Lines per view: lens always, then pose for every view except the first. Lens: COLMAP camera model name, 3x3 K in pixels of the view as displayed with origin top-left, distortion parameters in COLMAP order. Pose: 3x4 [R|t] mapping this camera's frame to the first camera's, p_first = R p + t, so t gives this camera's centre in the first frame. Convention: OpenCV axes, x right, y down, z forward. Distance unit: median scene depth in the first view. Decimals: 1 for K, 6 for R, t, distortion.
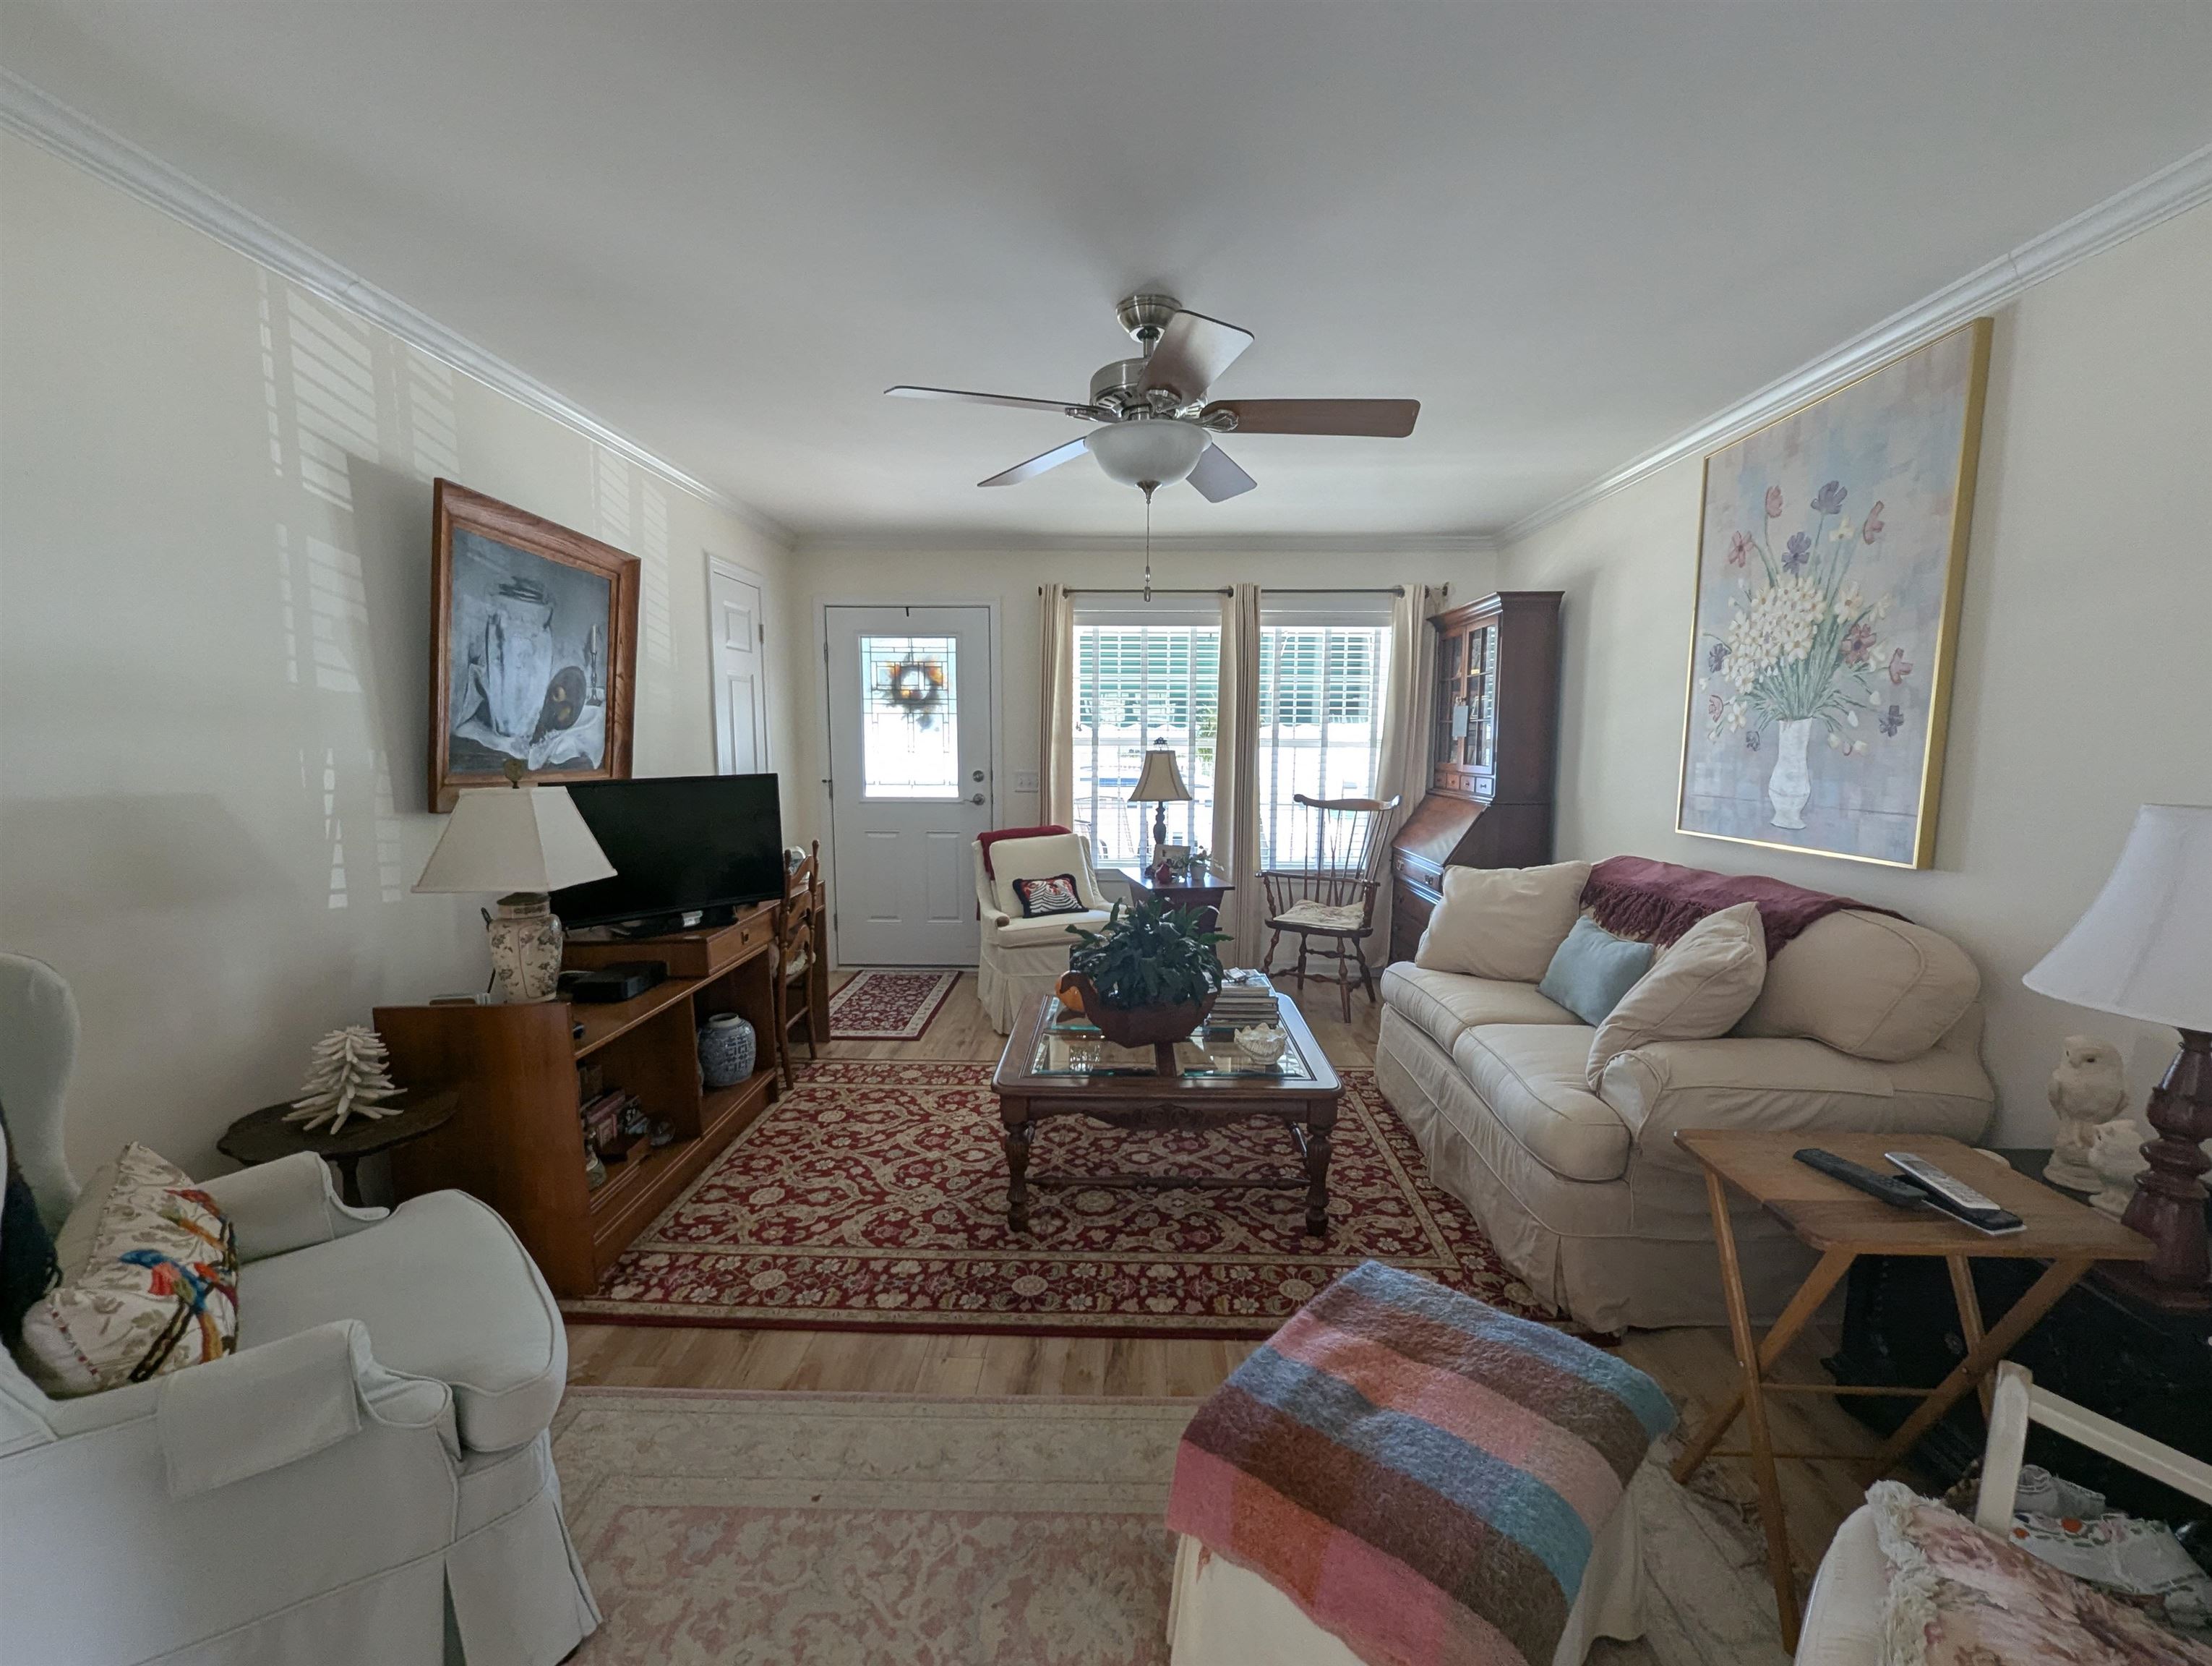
lens RADIAL K [[920.3, 0, 1109.6], [0, 920.3, 846.3], [0, 0, 1]] dist [-0.001267, 0.000174]
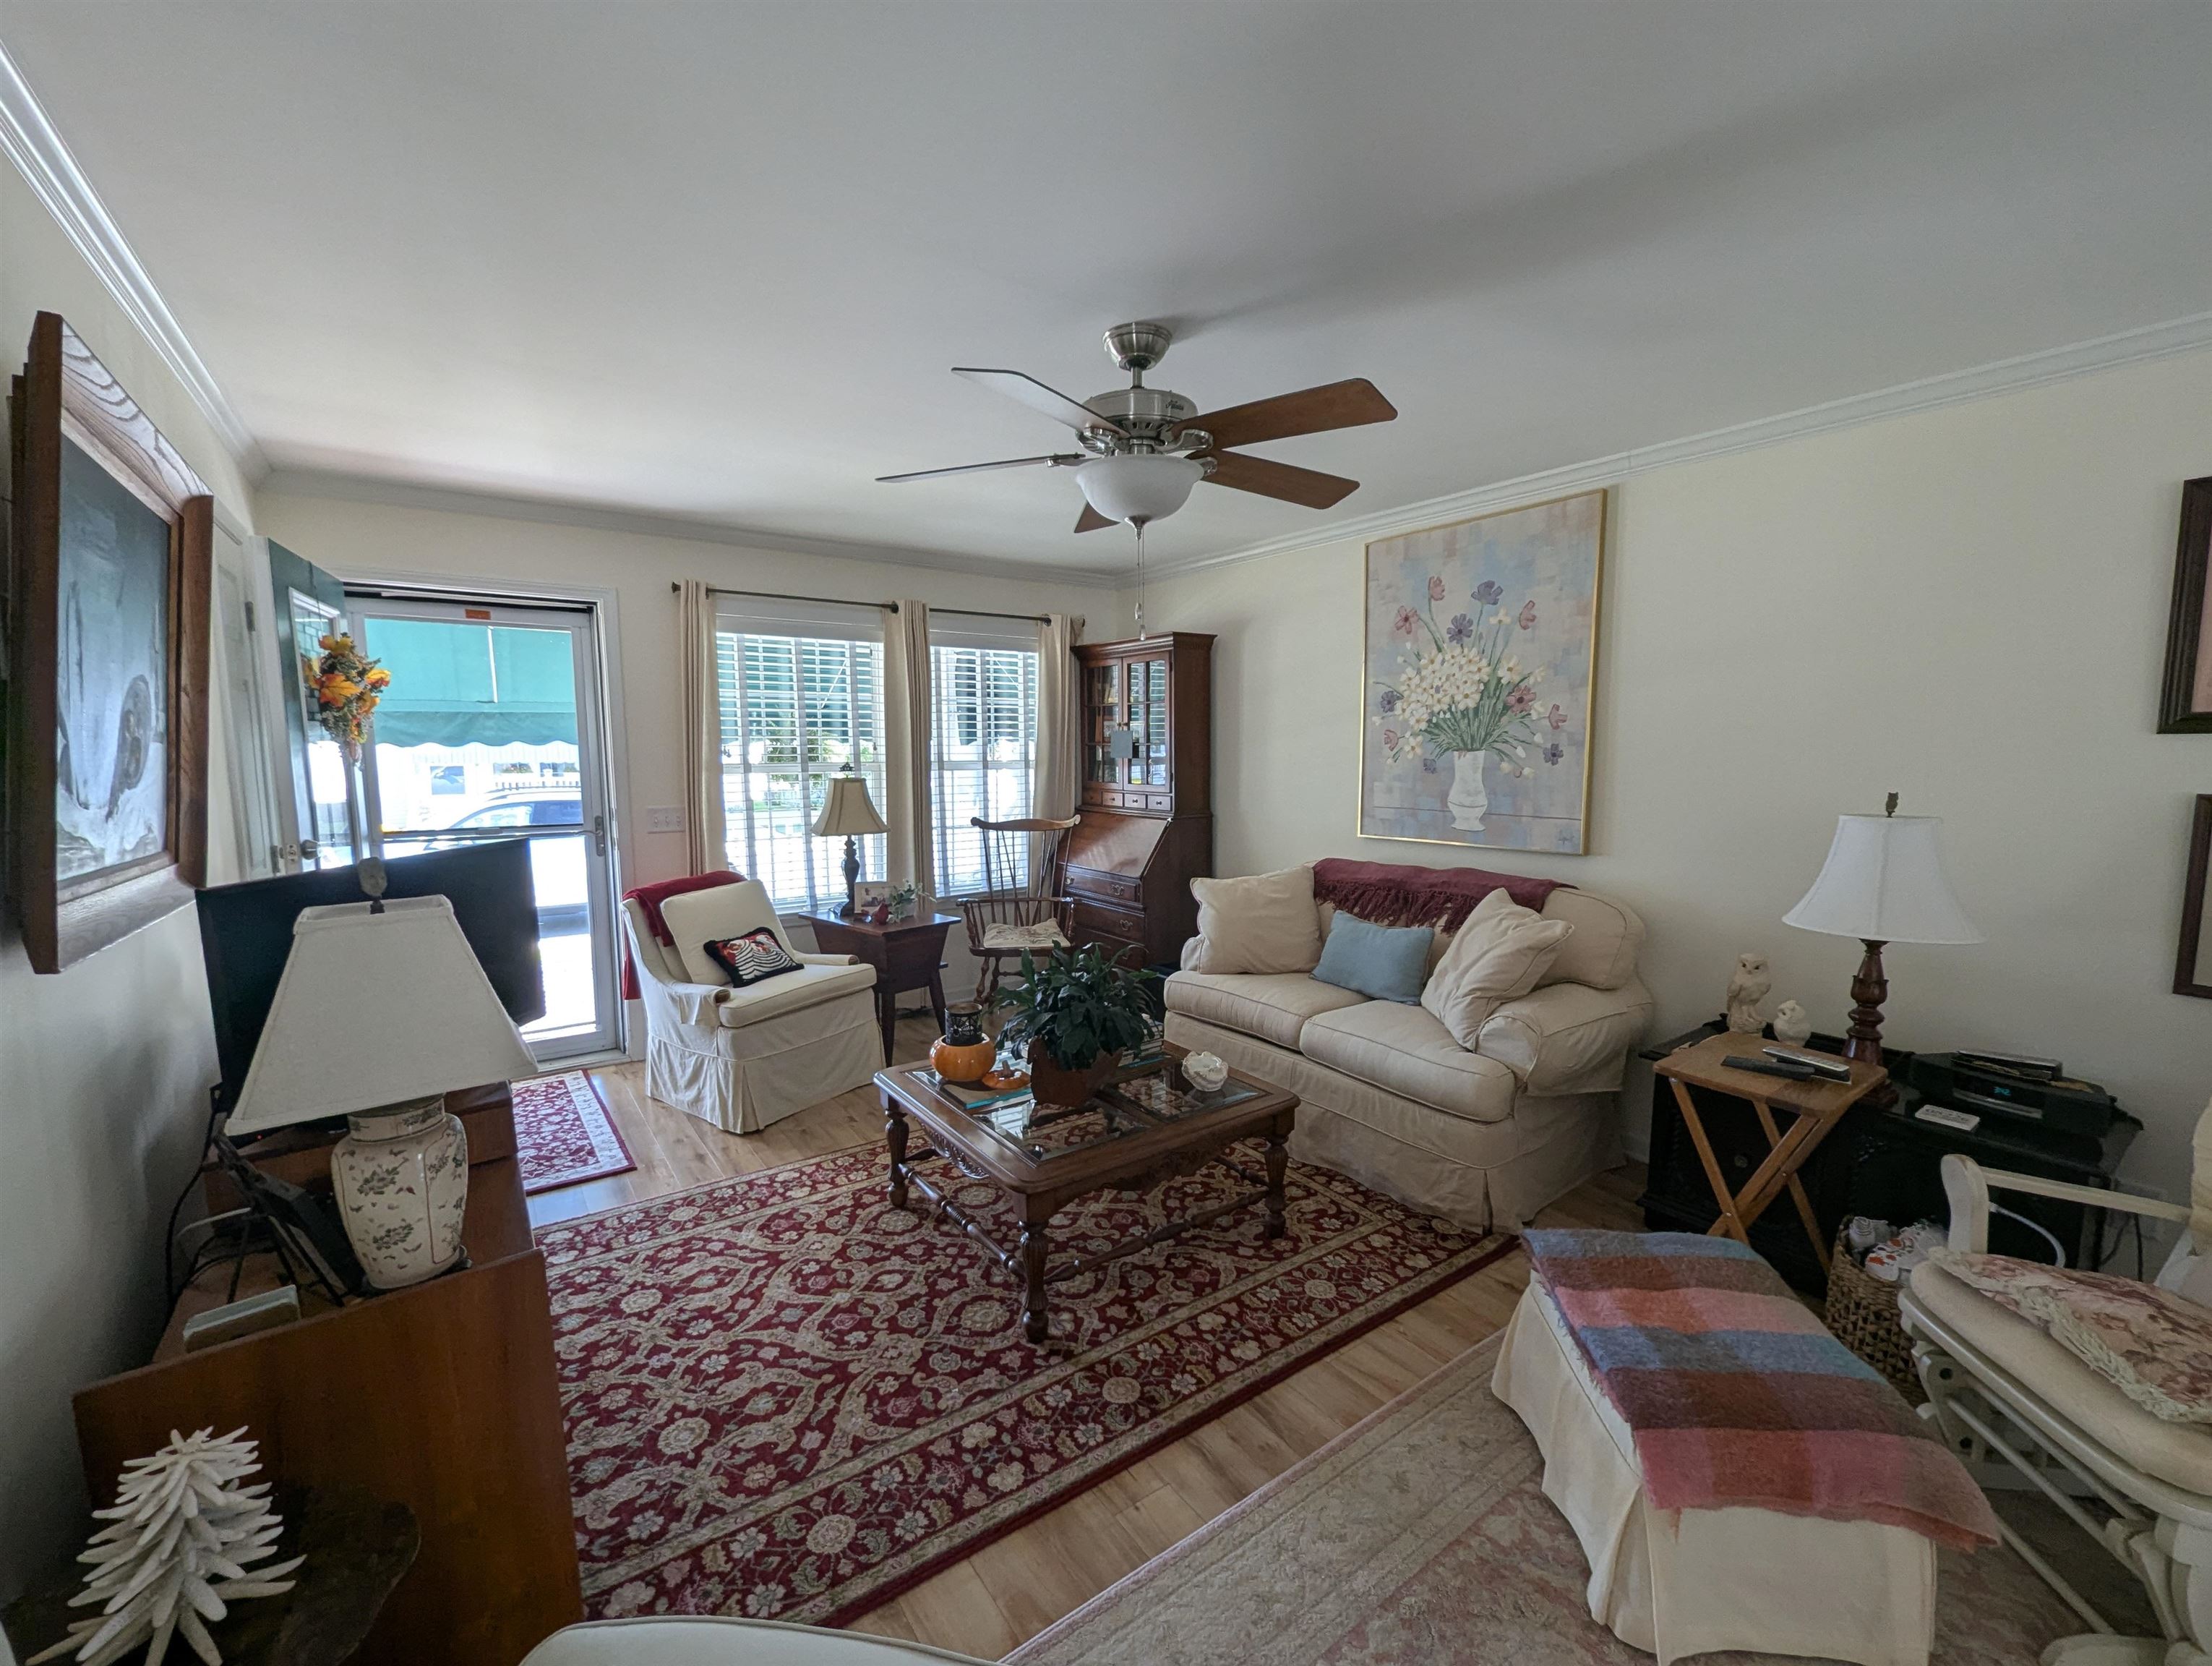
lens RADIAL K [[920.3, 0, 1109.6], [0, 920.3, 846.3], [0, 0, 1]] dist [-0.001267, 0.000174]
pose [[0.801588, -0.072702, 0.593440, -0.480586], [0.076207, 0.996907, 0.019193, -0.060880], [-0.593001, 0.029839, 0.804649, 0.211100]]
